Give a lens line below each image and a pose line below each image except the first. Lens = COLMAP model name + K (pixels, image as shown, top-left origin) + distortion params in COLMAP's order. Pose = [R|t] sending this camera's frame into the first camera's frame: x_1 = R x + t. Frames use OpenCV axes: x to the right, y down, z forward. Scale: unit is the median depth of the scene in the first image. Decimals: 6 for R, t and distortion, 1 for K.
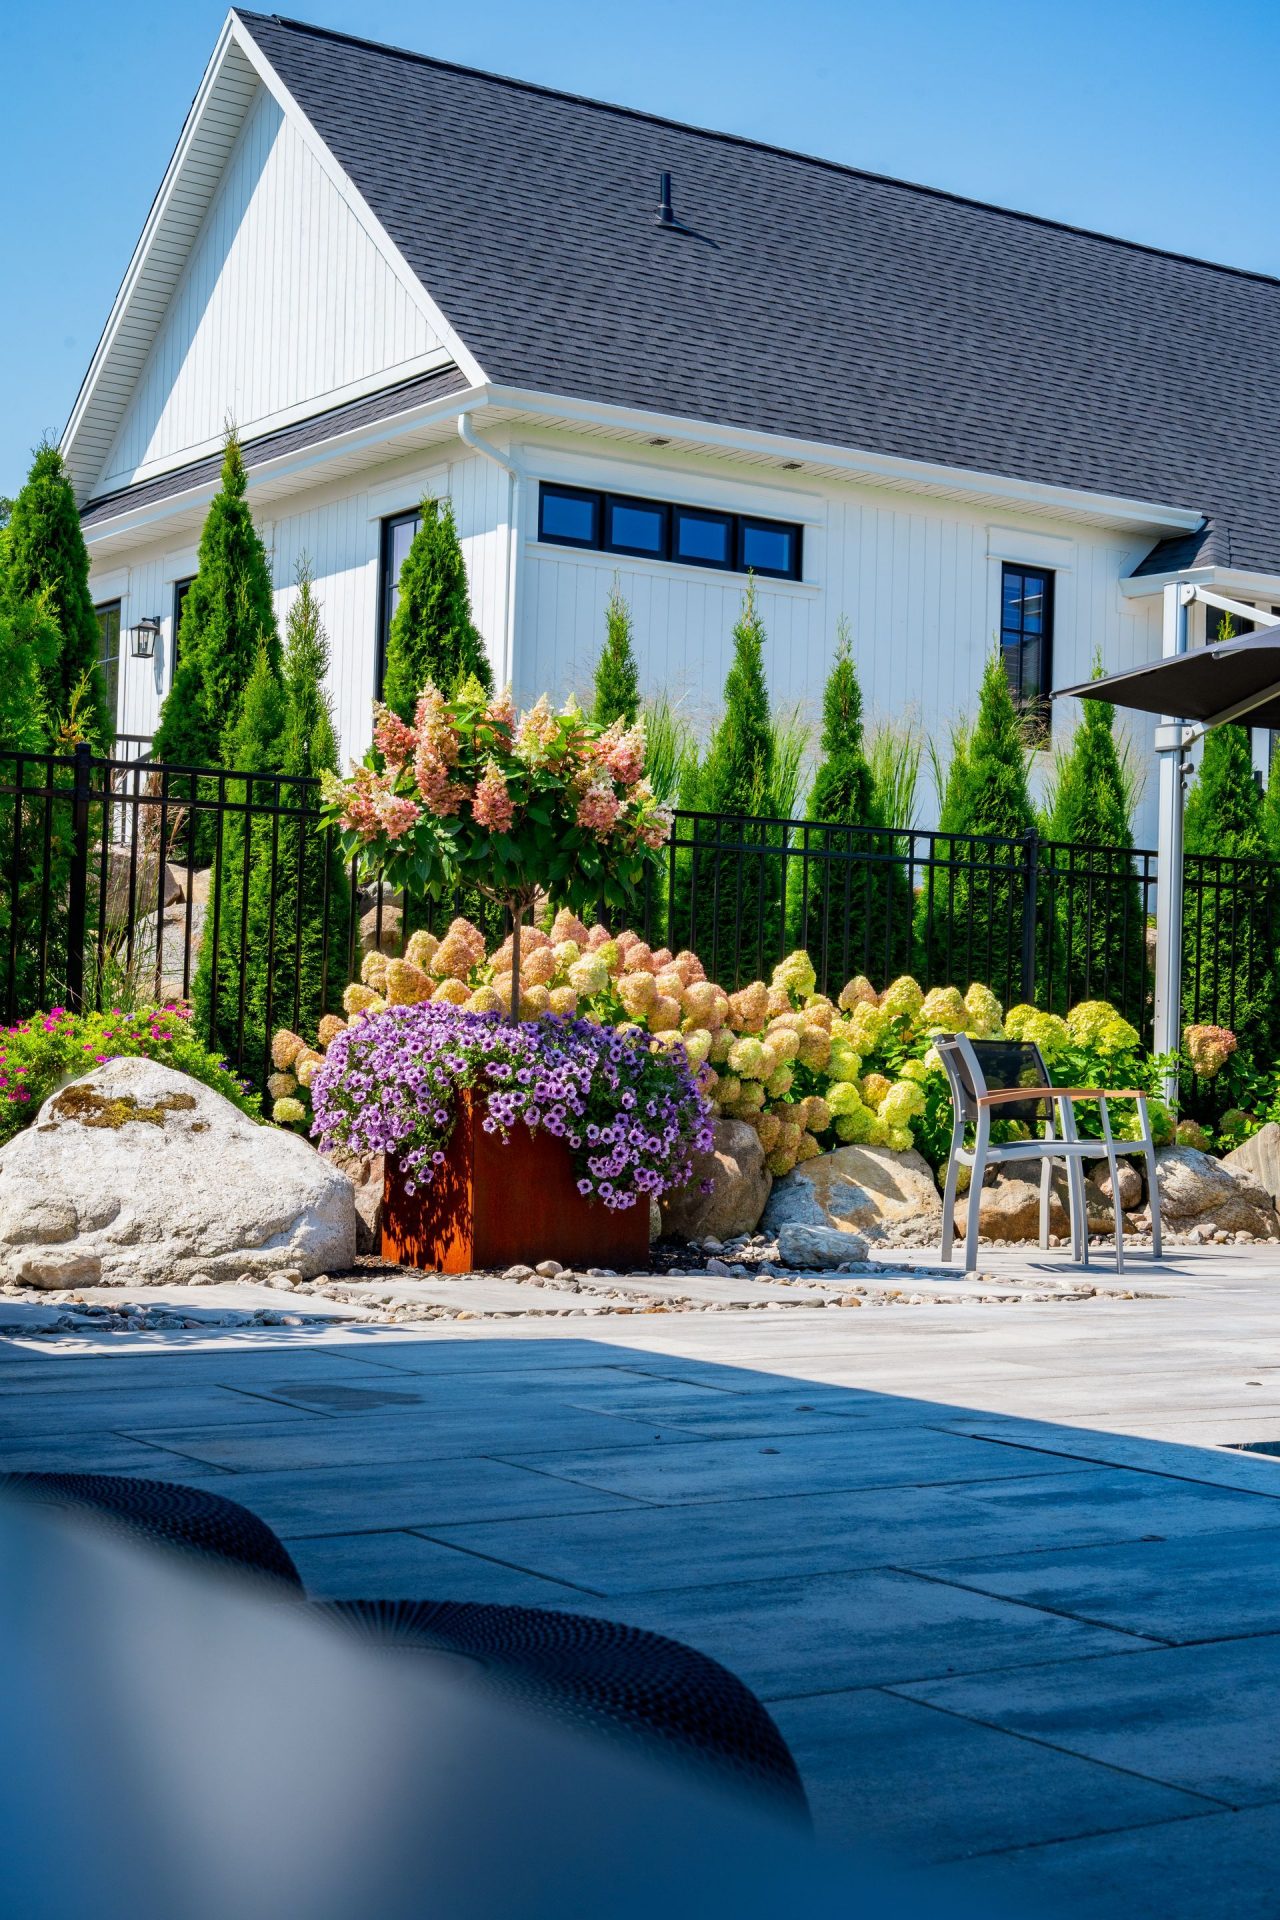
lens RADIAL K [[2762.3, 0, 640.0], [0, 2762.3, 960.0], [0, 0, 1]] dist [0.008438, -0.039194]
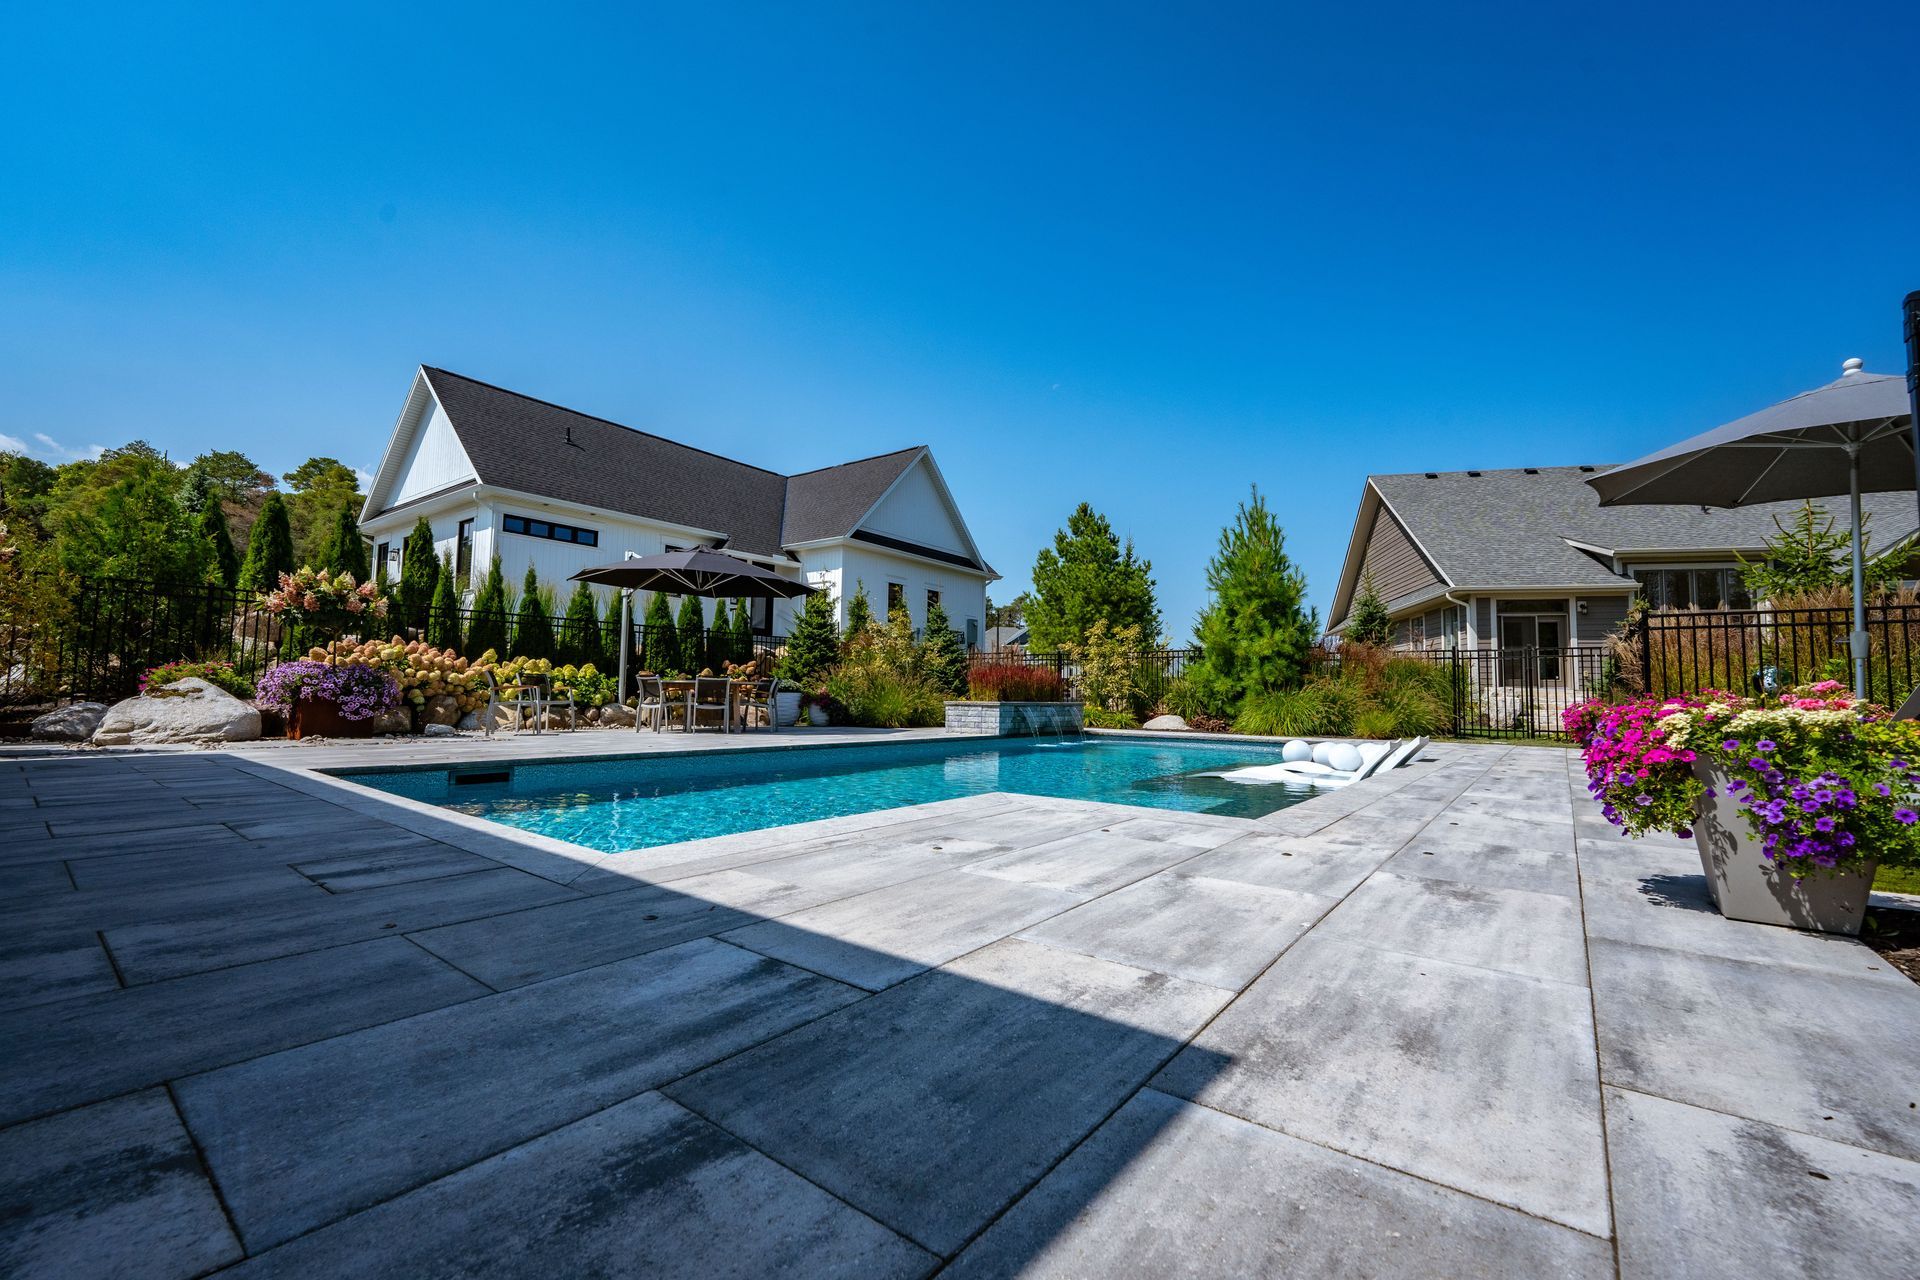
lens RADIAL K [[769.7, 0, 959.8], [0, 769.7, 663.5], [0, 0, 1]] dist [-0.001797, -0.000102]
pose [[0.949947, 0.003993, 0.312386, 0.289393], [-0.005053, 0.999984, 0.002583, 0.008633], [-0.312371, -0.004033, 0.949952, -0.111148]]
